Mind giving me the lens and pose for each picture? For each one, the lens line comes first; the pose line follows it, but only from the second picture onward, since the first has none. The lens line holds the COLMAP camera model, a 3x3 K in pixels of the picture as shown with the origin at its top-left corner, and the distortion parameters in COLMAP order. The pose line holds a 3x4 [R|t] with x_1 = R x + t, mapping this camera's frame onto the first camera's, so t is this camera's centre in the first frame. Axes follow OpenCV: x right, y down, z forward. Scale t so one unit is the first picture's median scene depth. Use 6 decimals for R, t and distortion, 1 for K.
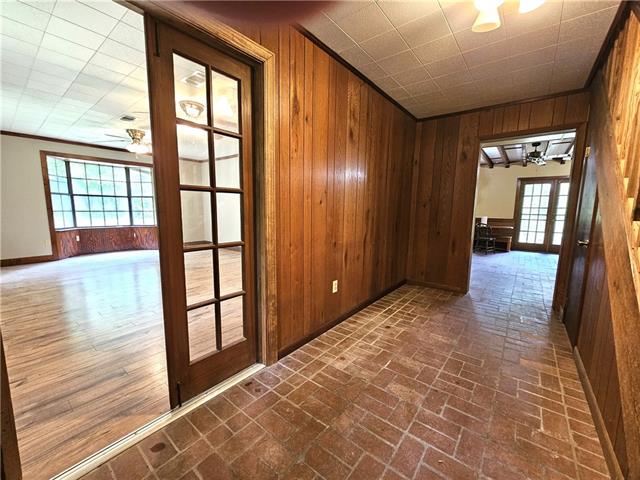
lens RADIAL K [[259.8, 0, 322.2], [0, 259.8, 241.5], [0, 0, 1]] dist [-0.002288, -0.000675]
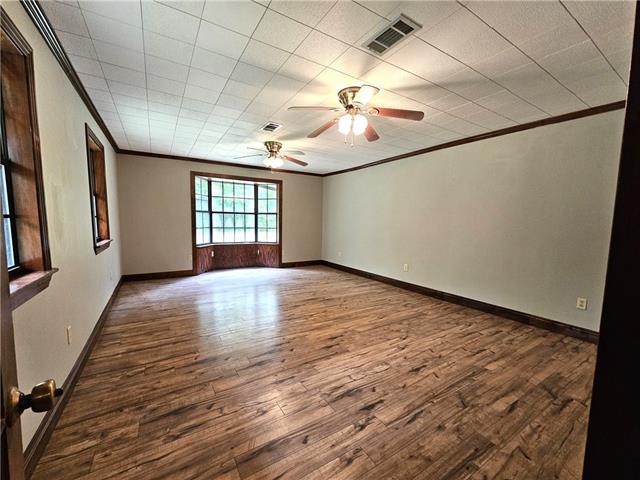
lens RADIAL K [[259.8, 0, 318.5], [0, 259.8, 241.0], [0, 0, 1]] dist [-0.002288, -0.000675]
pose [[0.936557, 0.033004, -0.348959, -0.189061], [-0.049787, 0.997989, -0.039234, -0.045291], [0.346962, 0.054119, 0.936316, 0.174152]]
